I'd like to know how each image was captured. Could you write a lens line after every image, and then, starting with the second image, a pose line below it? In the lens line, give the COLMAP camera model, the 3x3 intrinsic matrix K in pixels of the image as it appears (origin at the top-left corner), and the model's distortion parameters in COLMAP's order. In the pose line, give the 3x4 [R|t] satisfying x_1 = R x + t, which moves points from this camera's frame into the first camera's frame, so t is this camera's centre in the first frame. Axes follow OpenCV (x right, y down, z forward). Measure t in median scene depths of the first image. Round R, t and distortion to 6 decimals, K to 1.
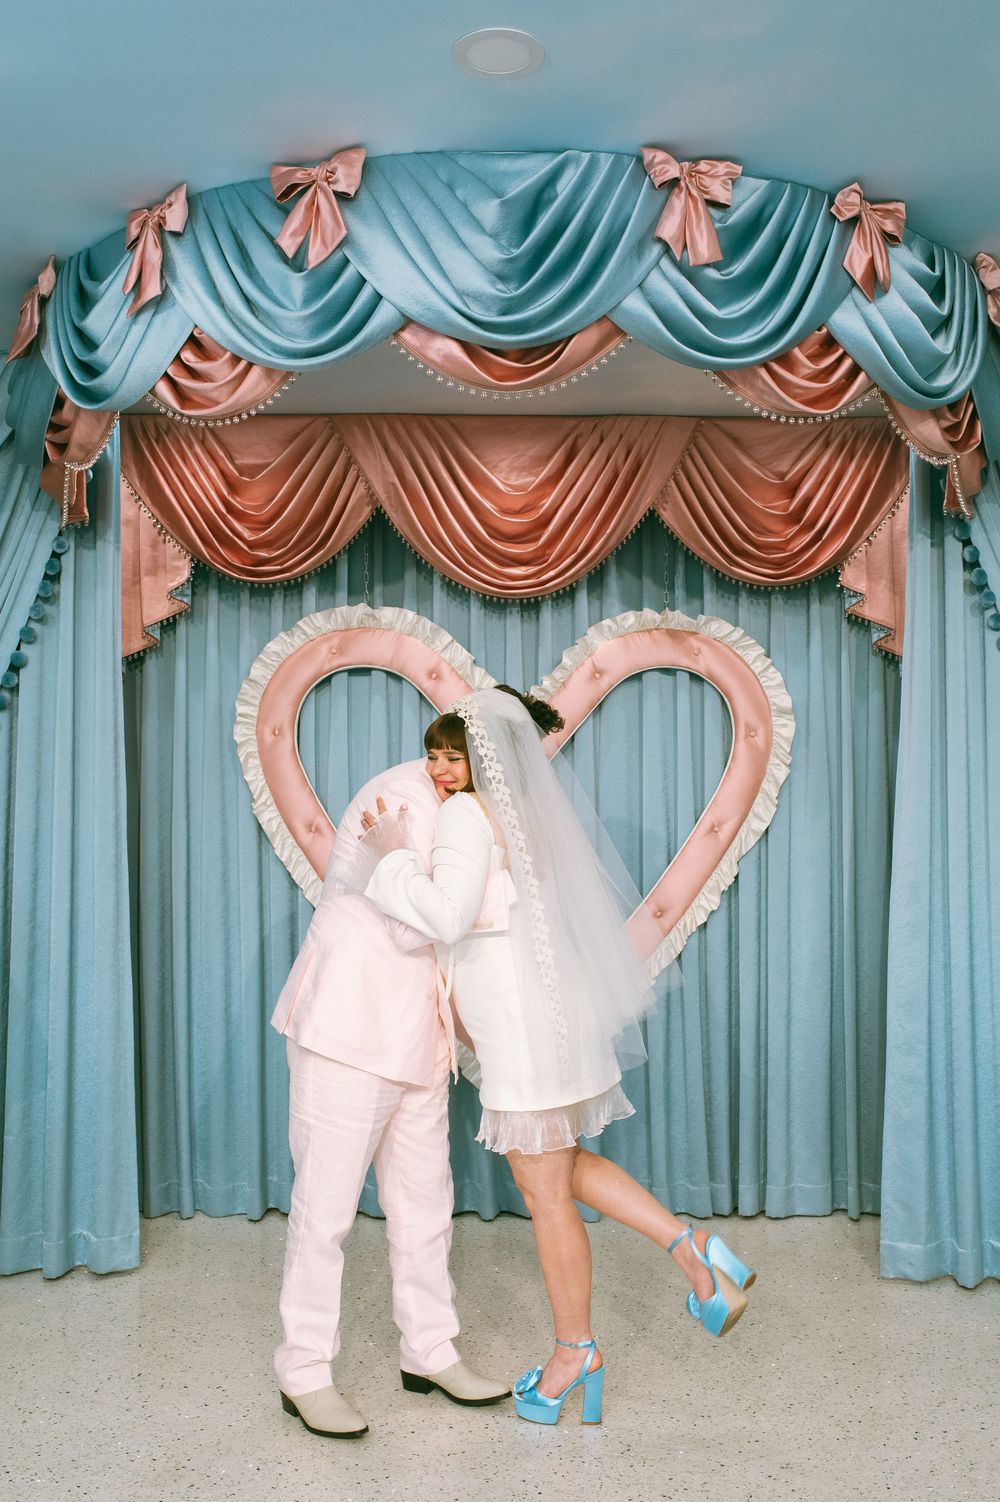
lens RADIAL K [[1467.7, 0, 500.0], [0, 1467.7, 751.0], [0, 0, 1]] dist [-0.063613, 0.086396]
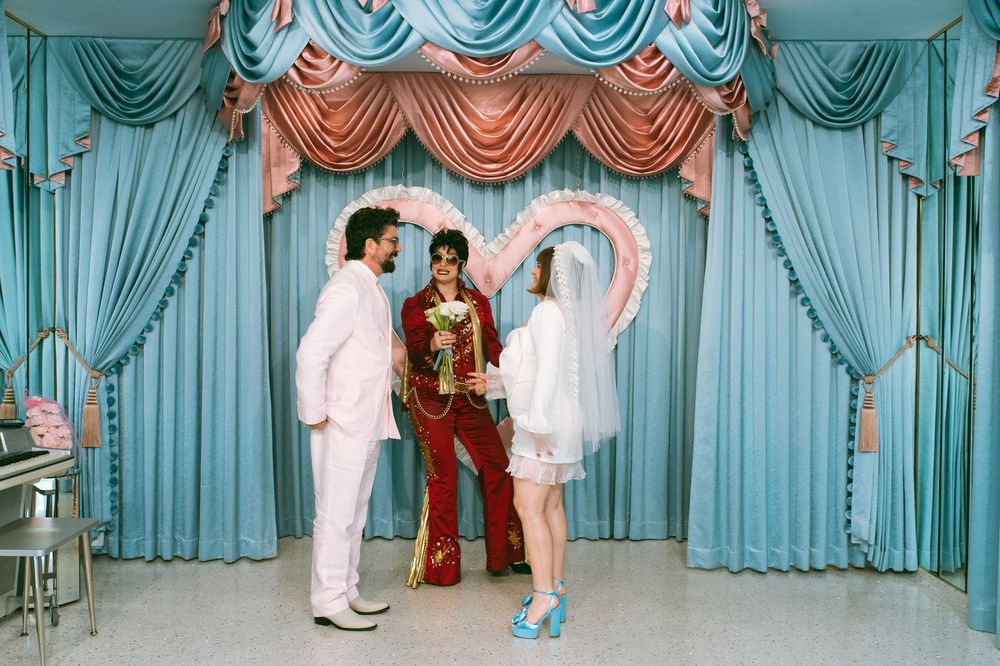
lens RADIAL K [[1013.8, 0, 495.9], [0, 1013.8, 344.5], [0, 0, 1]] dist [-0.055607, 0.079317]
pose [[0.999951, 0.009120, 0.003833, 0.015040], [-0.009382, 0.997135, 0.075064, -0.003965], [-0.003137, -0.075097, 0.997171, -0.194041]]
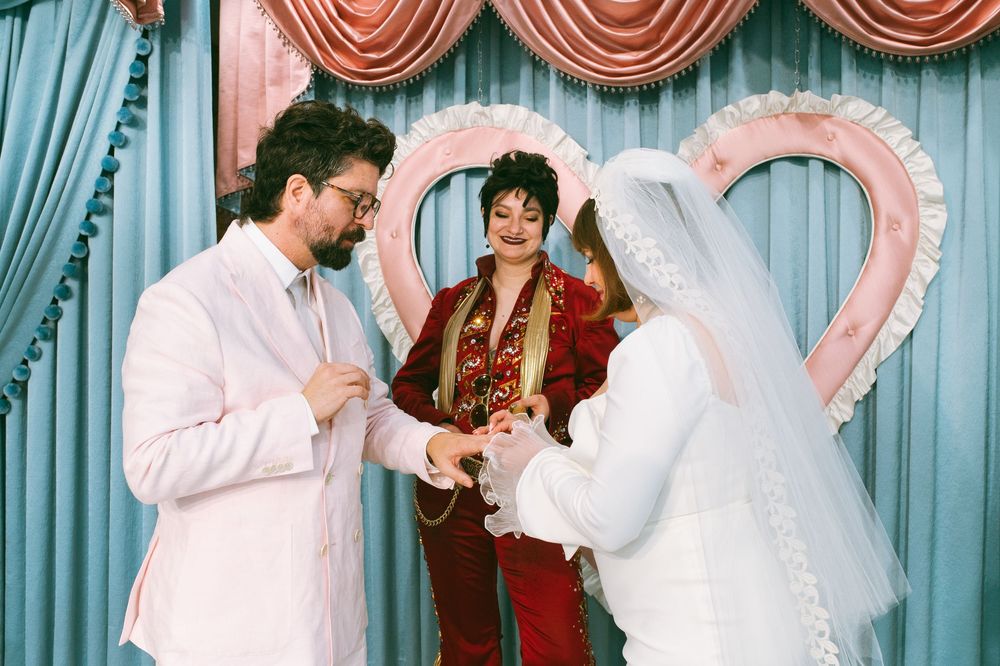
lens RADIAL K [[977.2, 0, 494.5], [0, 977.2, 340.8], [0, 0, 1]] dist [-0.063613, 0.086396]
pose [[0.963577, 0.008455, -0.267298, 0.096152], [0.010604, 0.997506, 0.069779, 0.014196], [0.267222, -0.070072, 0.961084, 0.364384]]
